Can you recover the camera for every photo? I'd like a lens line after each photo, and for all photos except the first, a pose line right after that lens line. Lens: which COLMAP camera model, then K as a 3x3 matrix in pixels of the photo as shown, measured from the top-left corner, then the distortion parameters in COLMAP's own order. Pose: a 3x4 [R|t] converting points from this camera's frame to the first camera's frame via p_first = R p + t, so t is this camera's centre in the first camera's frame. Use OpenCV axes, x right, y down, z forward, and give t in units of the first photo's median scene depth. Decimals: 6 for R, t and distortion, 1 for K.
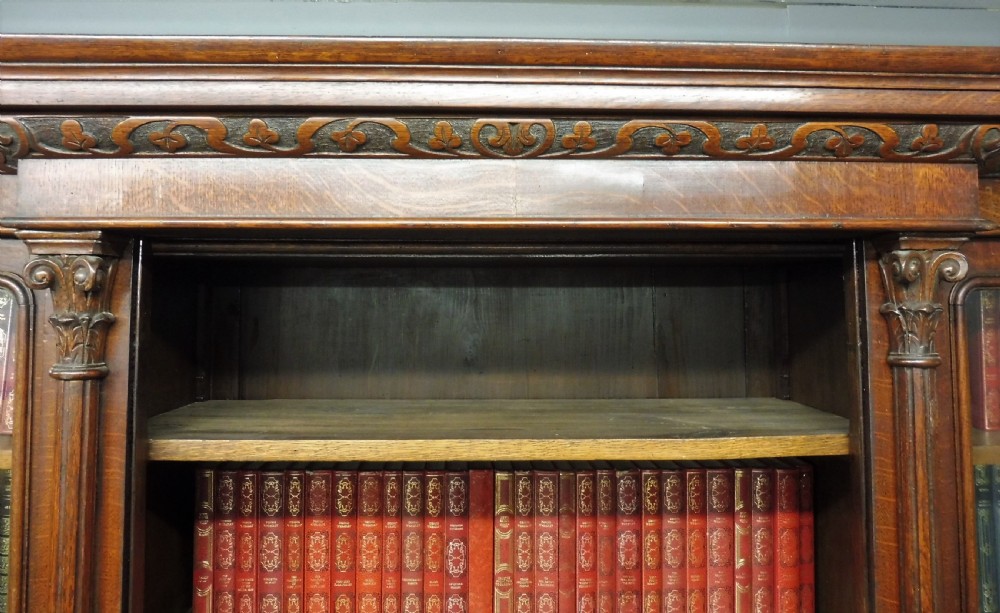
lens RADIAL K [[736.5, 0, 509.2], [0, 736.5, 247.2], [0, 0, 1]] dist [-0.033049, -0.018111]
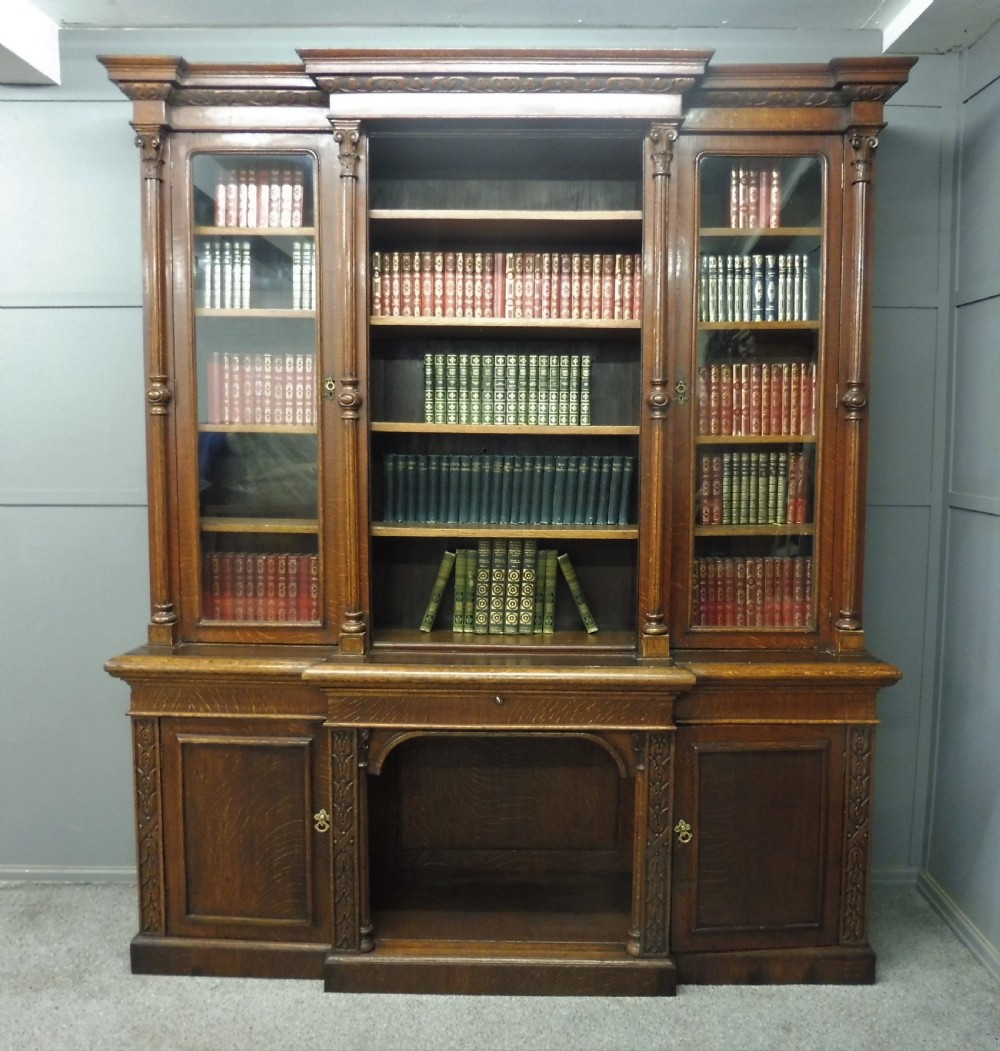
lens RADIAL K [[1007.3, 0, 531.0], [0, 1007.3, 529.1], [0, 0, 1]] dist [-0.045207, 0.000000]
pose [[0.998410, 0.014057, -0.054593, 0.236400], [-0.004778, 0.986027, 0.166517, 0.632041], [0.056171, -0.165991, 0.984526, -2.151650]]
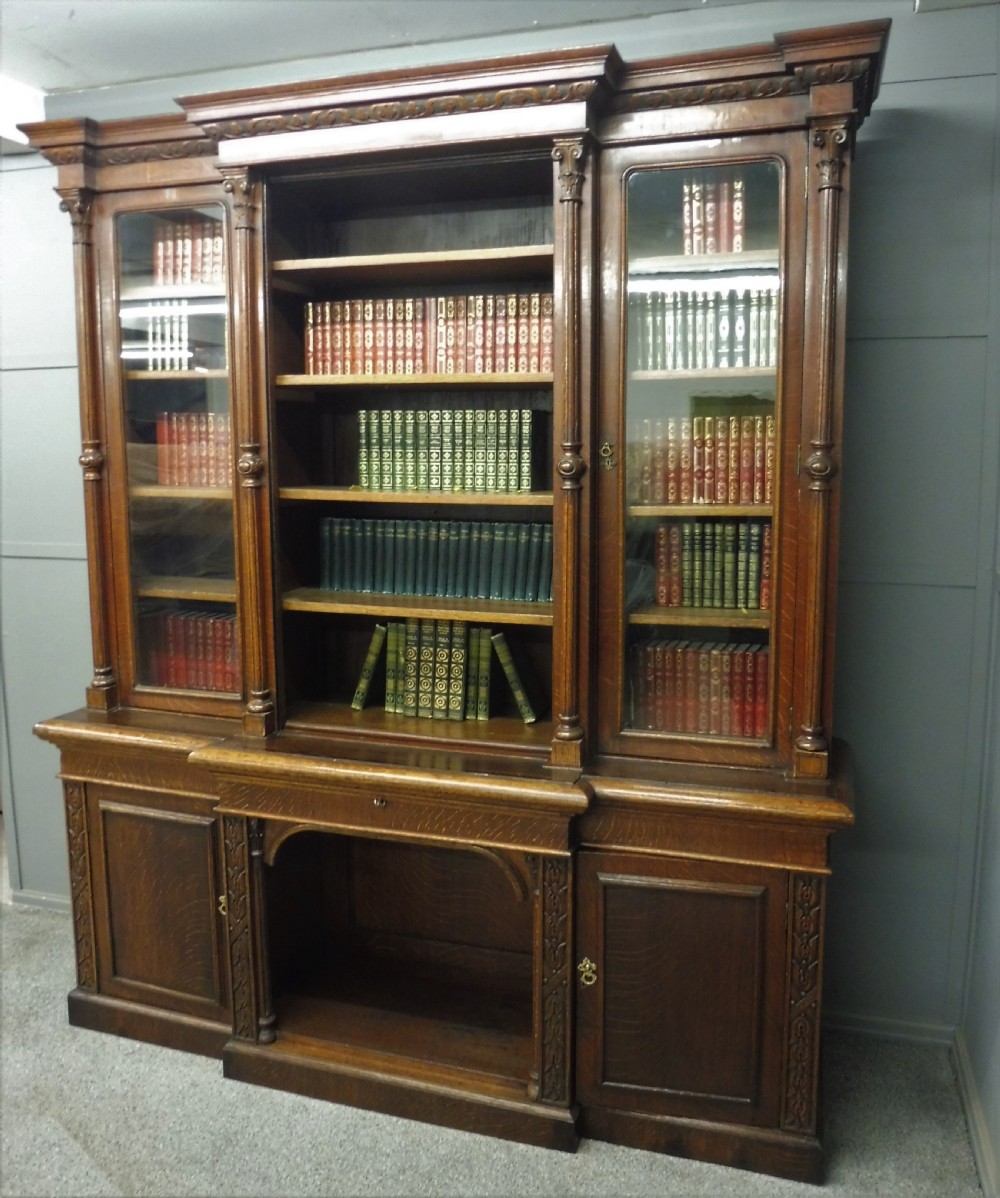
lens RADIAL K [[980.5, 0, 513.7], [0, 980.5, 554.1], [0, 0, 1]] dist [-0.040945, -0.015812]
pose [[0.942749, 0.040407, -0.331045, 1.096308], [0.025439, 0.981028, 0.192187, 0.492424], [0.332530, -0.189606, 0.923836, -1.531190]]
